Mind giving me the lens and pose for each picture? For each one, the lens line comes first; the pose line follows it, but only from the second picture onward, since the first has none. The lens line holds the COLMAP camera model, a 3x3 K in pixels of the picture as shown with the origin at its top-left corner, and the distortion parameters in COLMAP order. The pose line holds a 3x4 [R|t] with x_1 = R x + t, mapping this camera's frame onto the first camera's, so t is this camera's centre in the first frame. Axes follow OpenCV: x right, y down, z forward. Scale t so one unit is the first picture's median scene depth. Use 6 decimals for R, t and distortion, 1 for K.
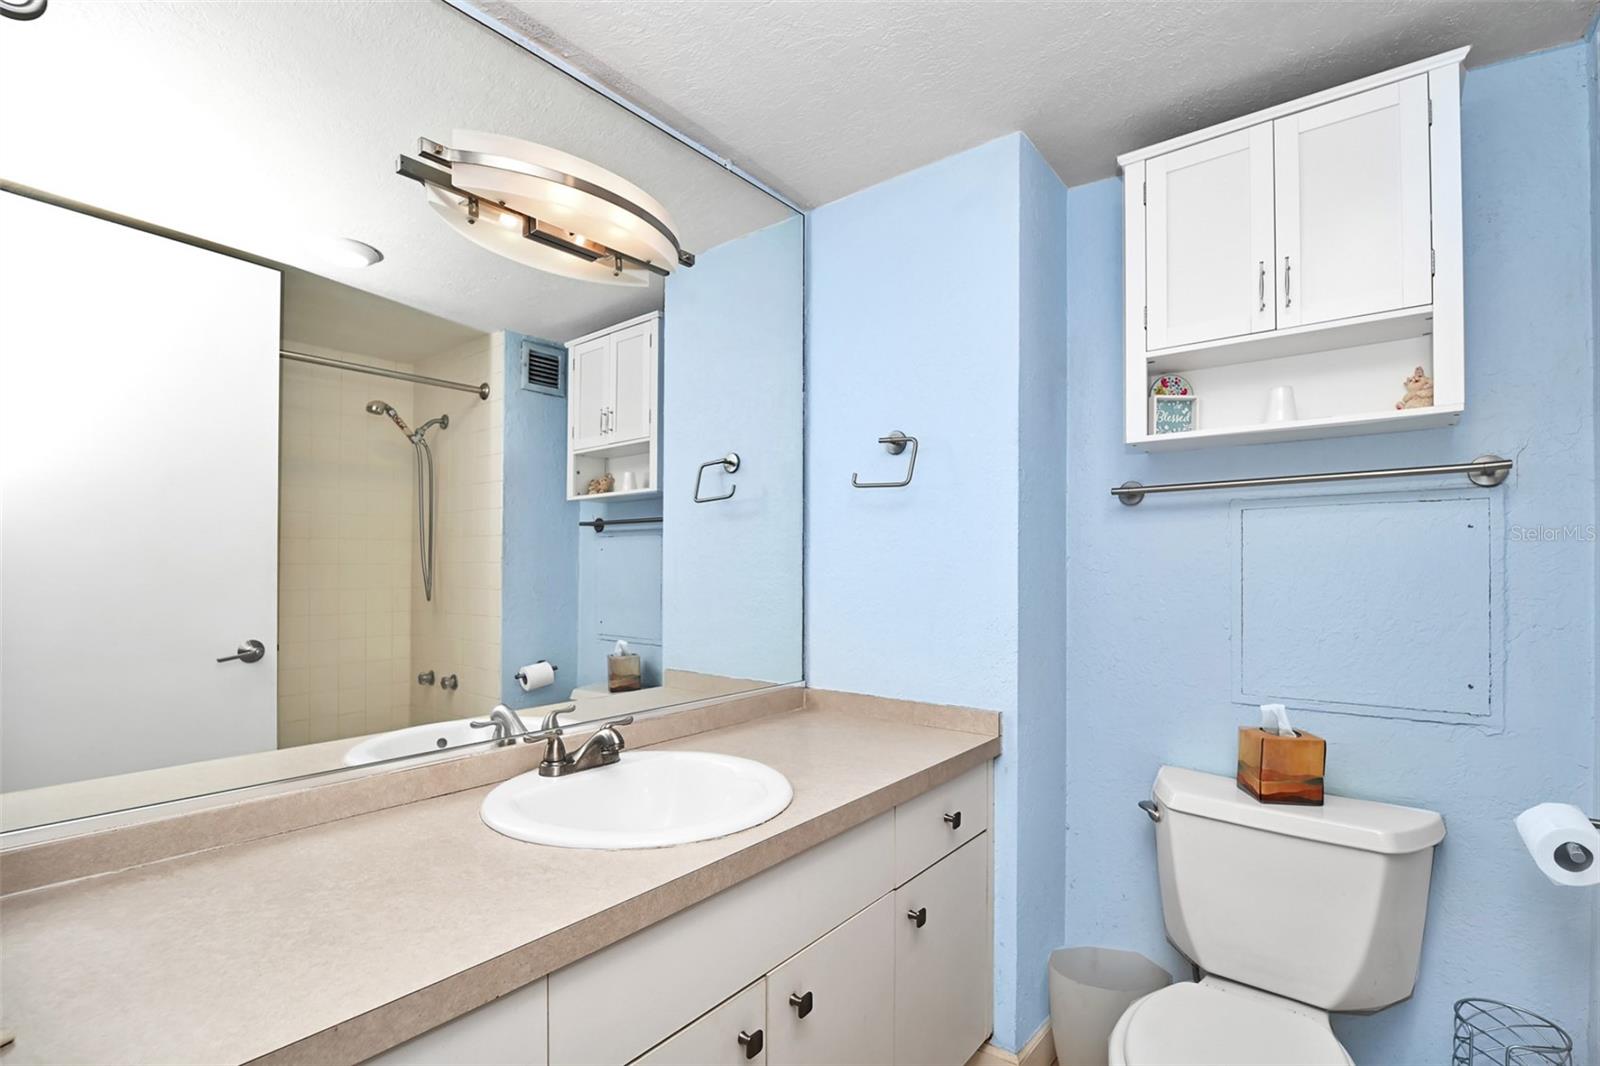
lens RADIAL K [[693.7, 0, 797.9], [0, 693.7, 549.4], [0, 0, 1]] dist [-0.010332, -0.001288]
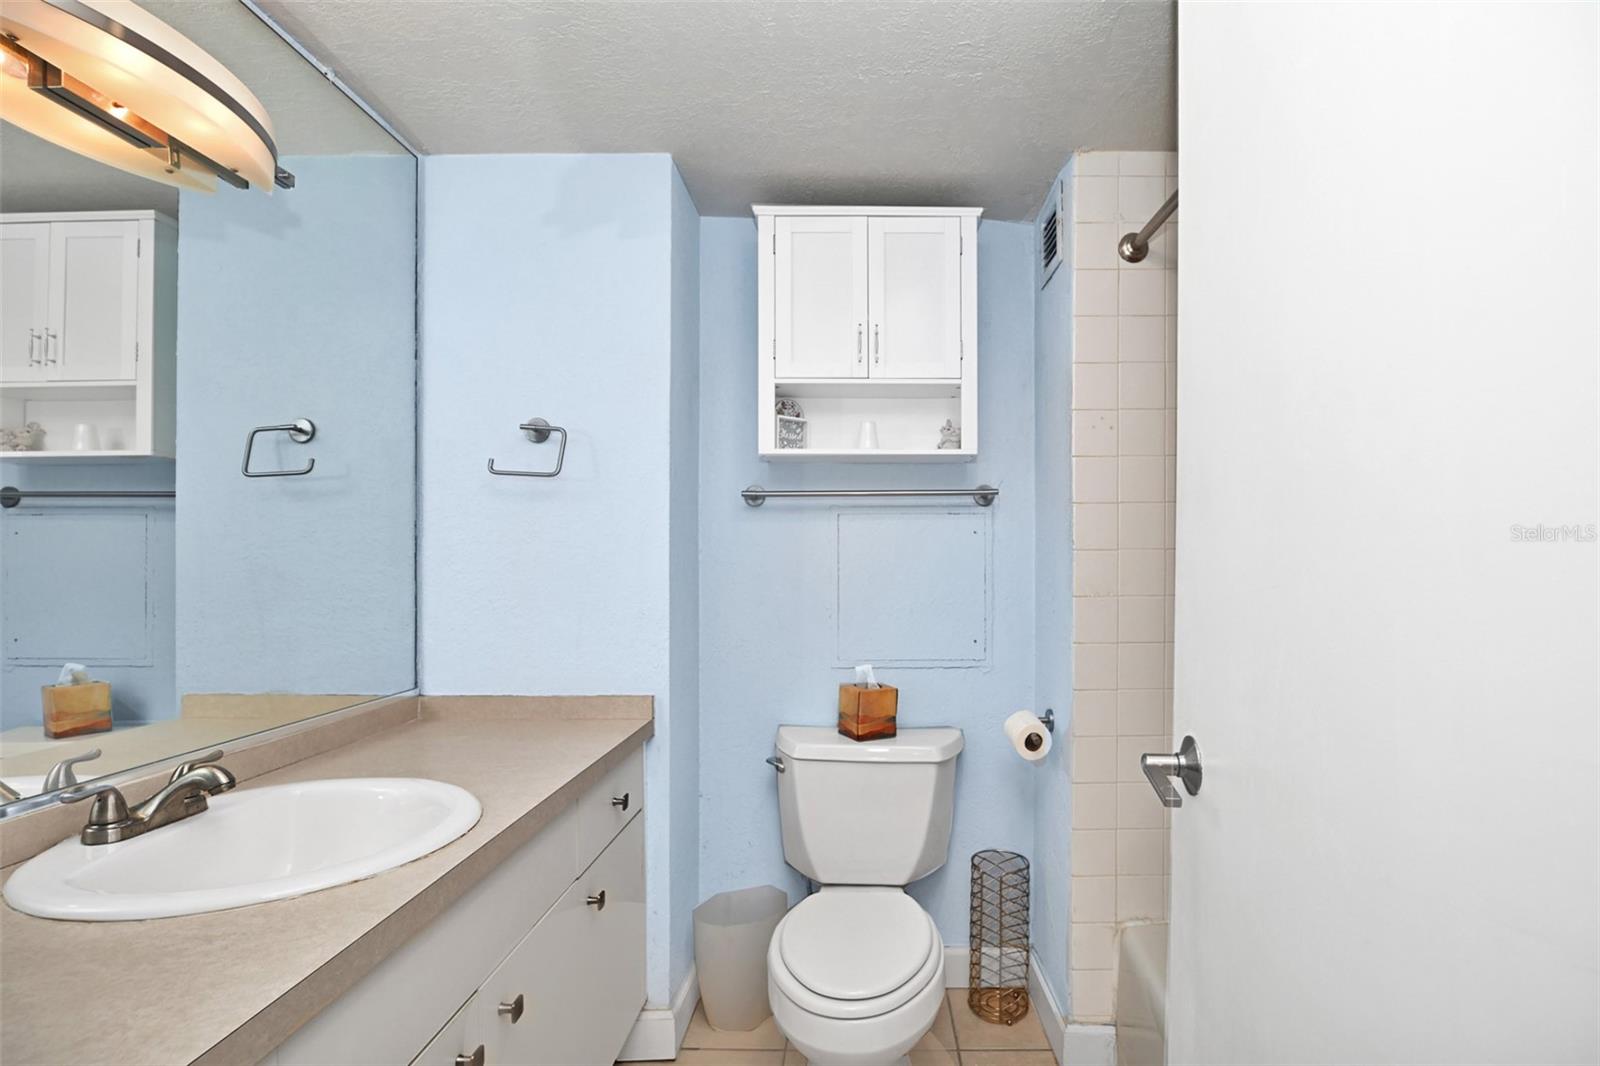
lens RADIAL K [[739.5, 0, 785.9], [0, 739.5, 535.8], [0, 0, 1]] dist [-0.010150, -0.001774]
pose [[0.816779, 0.018980, 0.576638, -0.208216], [-0.015418, 0.999820, -0.011070, -0.001702], [-0.576744, 0.000151, 0.816925, -0.047882]]
